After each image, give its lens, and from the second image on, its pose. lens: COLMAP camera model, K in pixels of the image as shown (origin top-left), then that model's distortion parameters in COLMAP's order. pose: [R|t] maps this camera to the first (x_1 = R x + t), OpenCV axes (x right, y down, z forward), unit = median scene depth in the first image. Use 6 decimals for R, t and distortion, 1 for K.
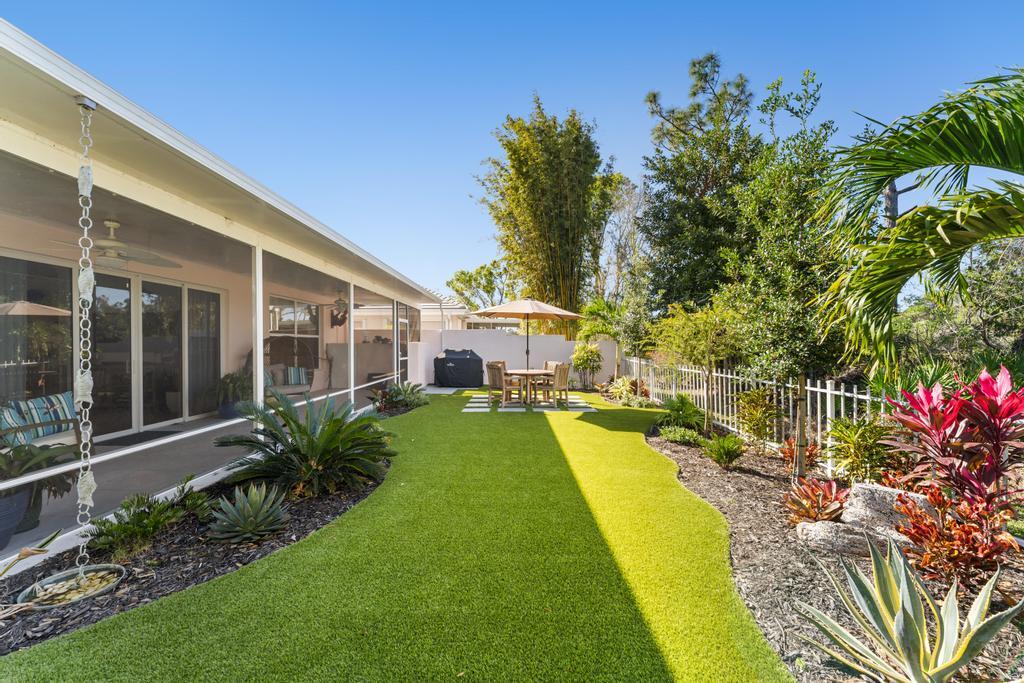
lens RADIAL K [[417.4, 0, 515.7], [0, 417.4, 342.2], [0, 0, 1]] dist [0.000195, -0.000210]
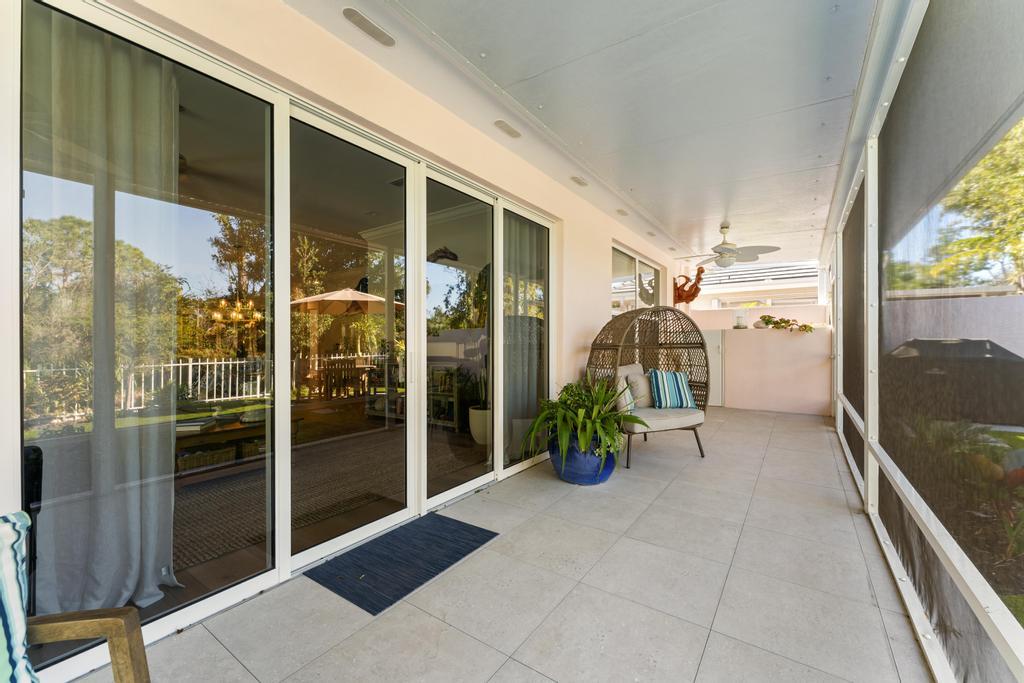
lens RADIAL K [[417.4, 0, 515.7], [0, 417.4, 342.2], [0, 0, 1]] dist [0.000195, -0.000210]
pose [[0.824720, -0.006558, -0.565503, -0.458315], [0.007821, 0.999969, -0.000189, 0.027610], [0.565487, -0.004267, 0.824746, 0.561256]]
